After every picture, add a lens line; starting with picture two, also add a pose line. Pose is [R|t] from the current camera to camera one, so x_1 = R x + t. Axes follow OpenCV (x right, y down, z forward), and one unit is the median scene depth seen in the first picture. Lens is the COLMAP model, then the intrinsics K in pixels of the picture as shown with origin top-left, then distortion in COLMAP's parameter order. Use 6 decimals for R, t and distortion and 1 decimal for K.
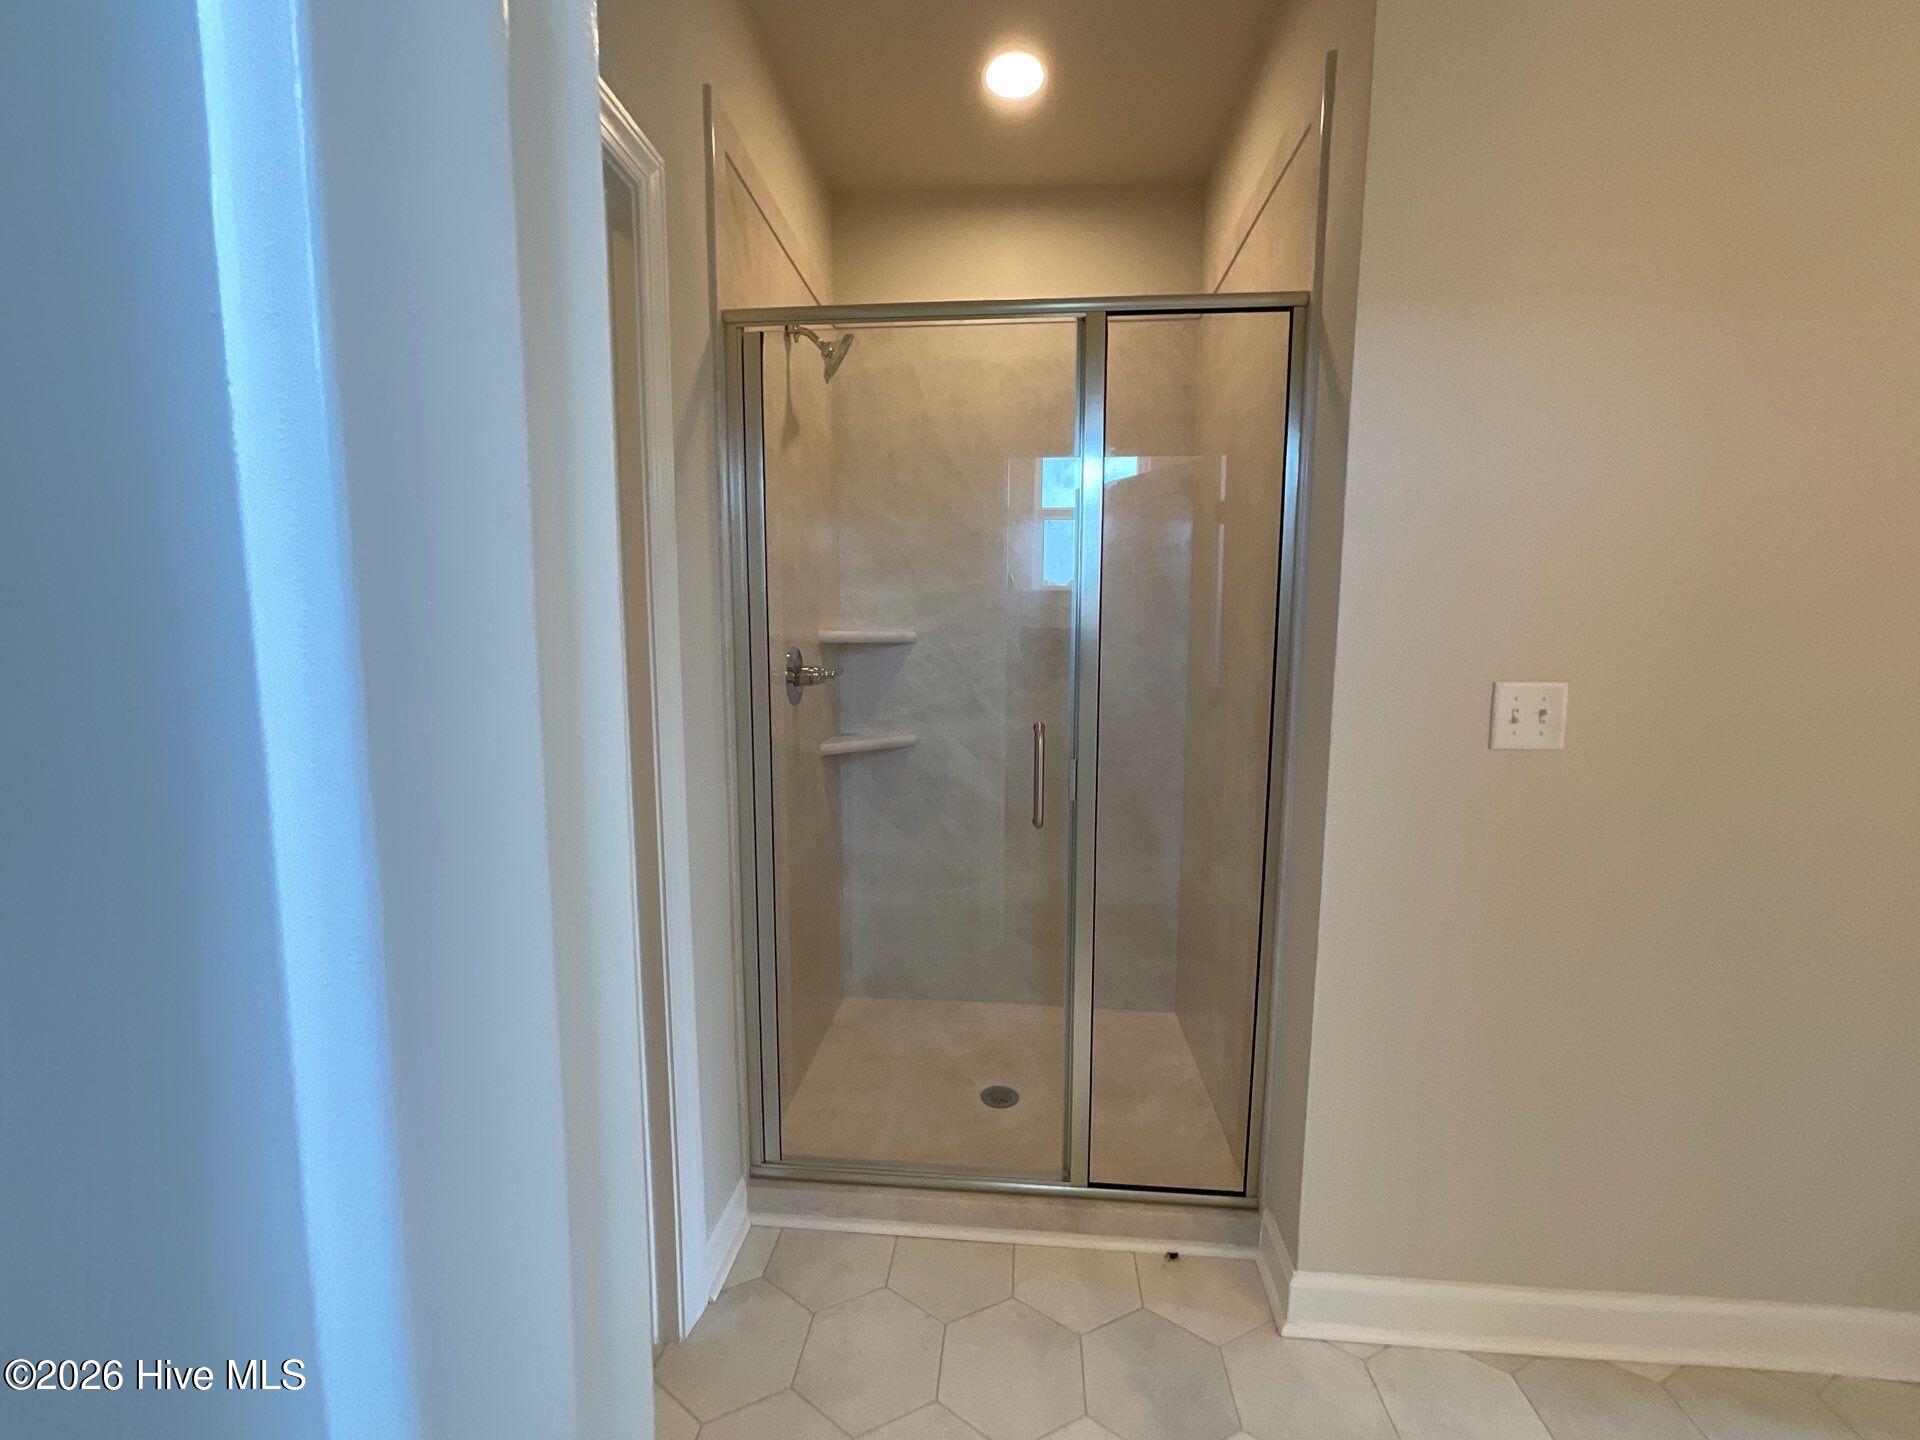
lens RADIAL K [[789.5, 0, 950.5], [0, 789.5, 724.7], [0, 0, 1]] dist [-0.000003, 0.000647]
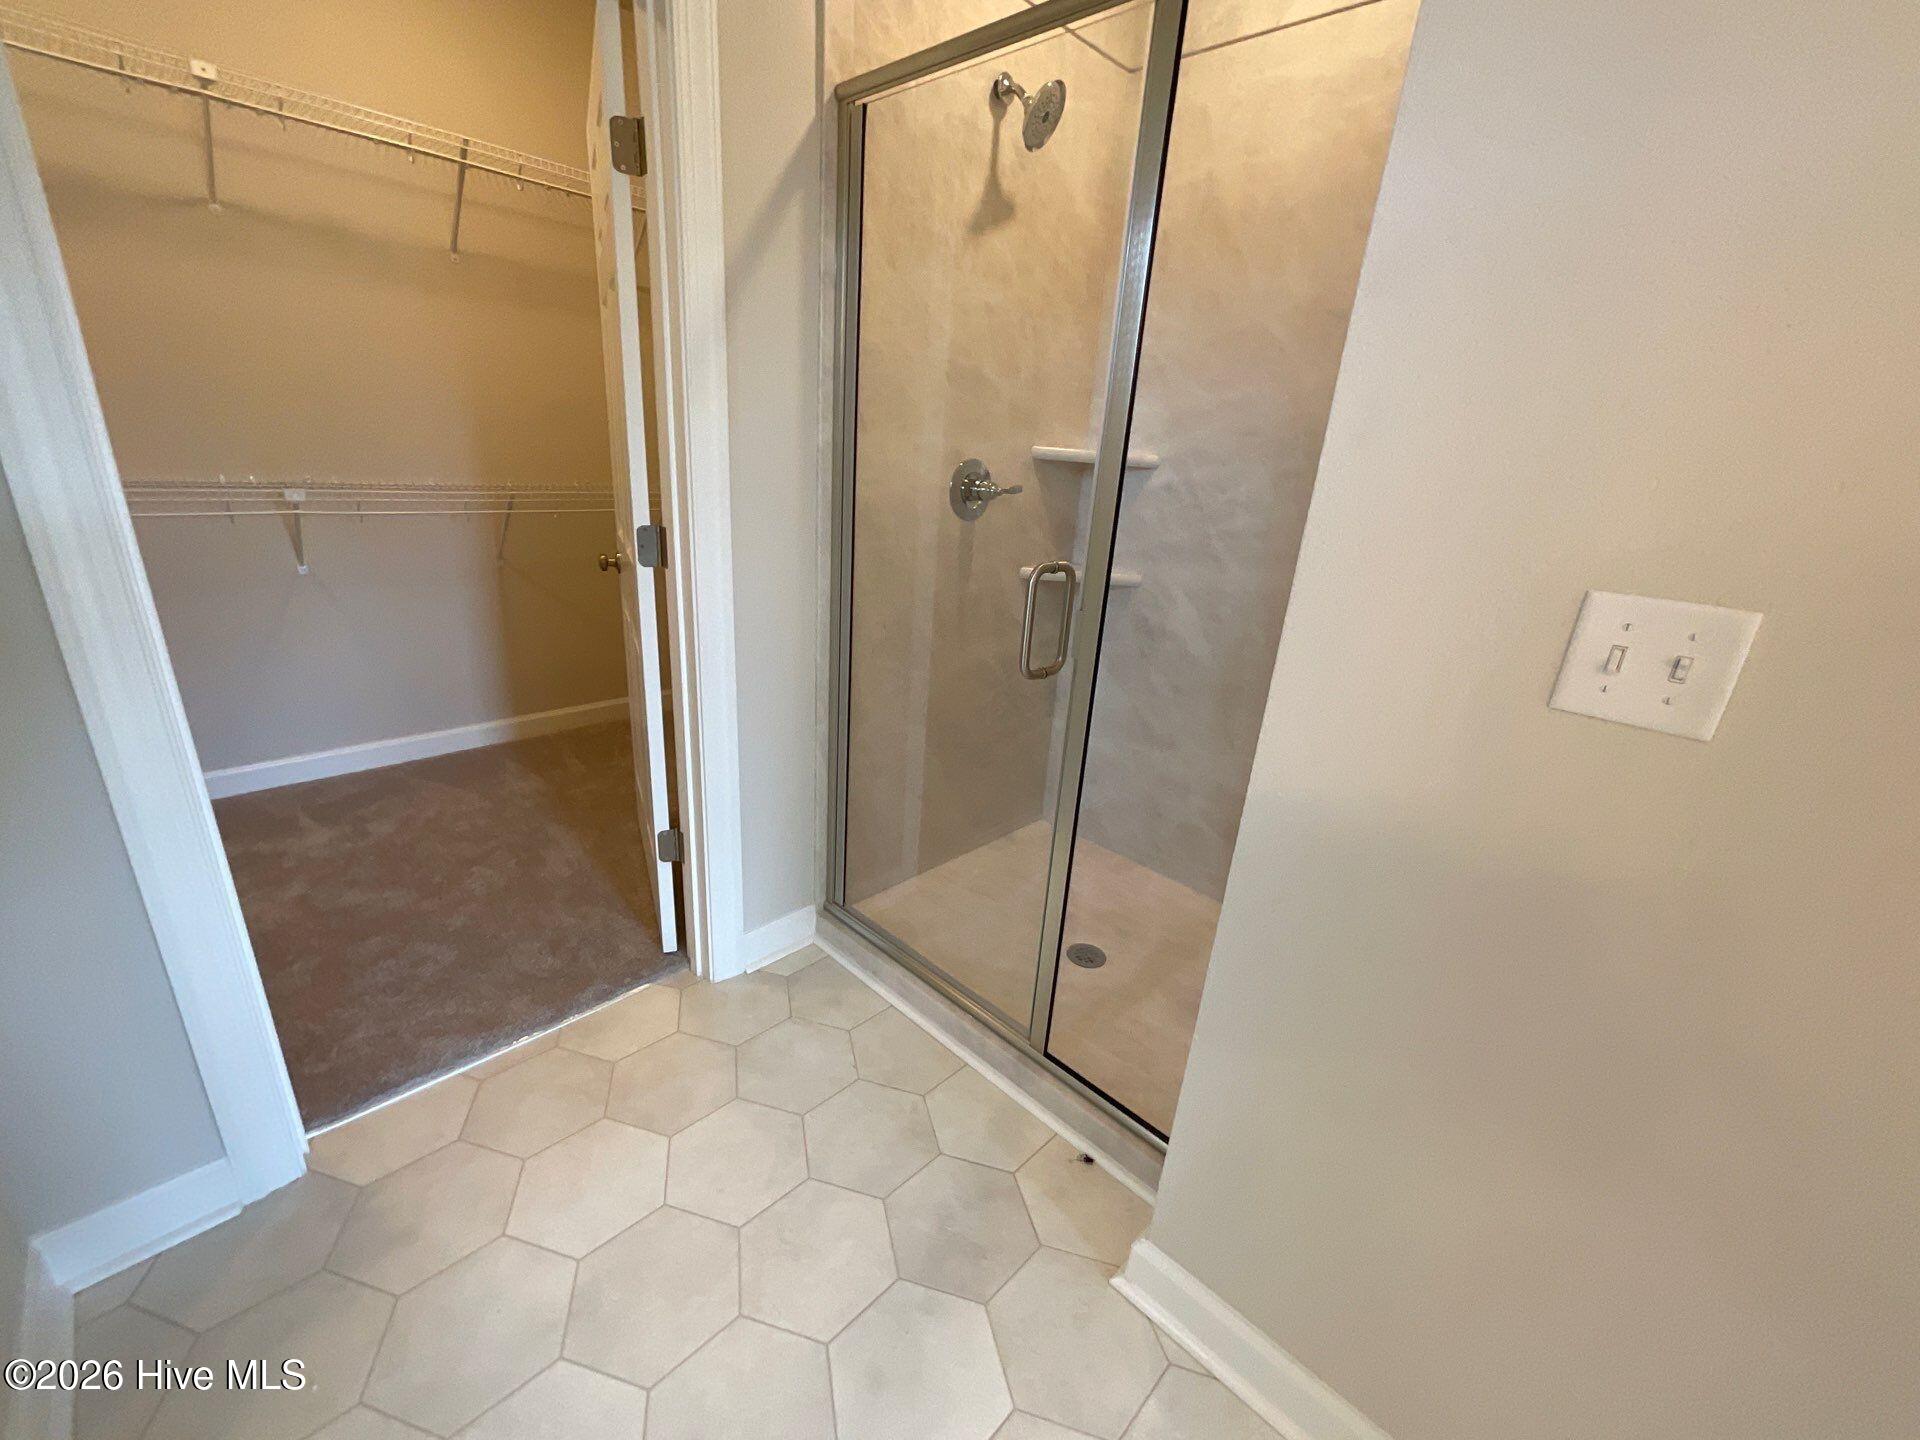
lens RADIAL K [[789.5, 0, 953.1], [0, 789.5, 722.7], [0, 0, 1]] dist [-0.000003, 0.000647]
pose [[0.770783, 0.263879, -0.579881, 0.585963], [-0.139015, 0.957920, 0.251127, -0.035578], [0.621746, -0.112952, 0.775031, 0.243340]]
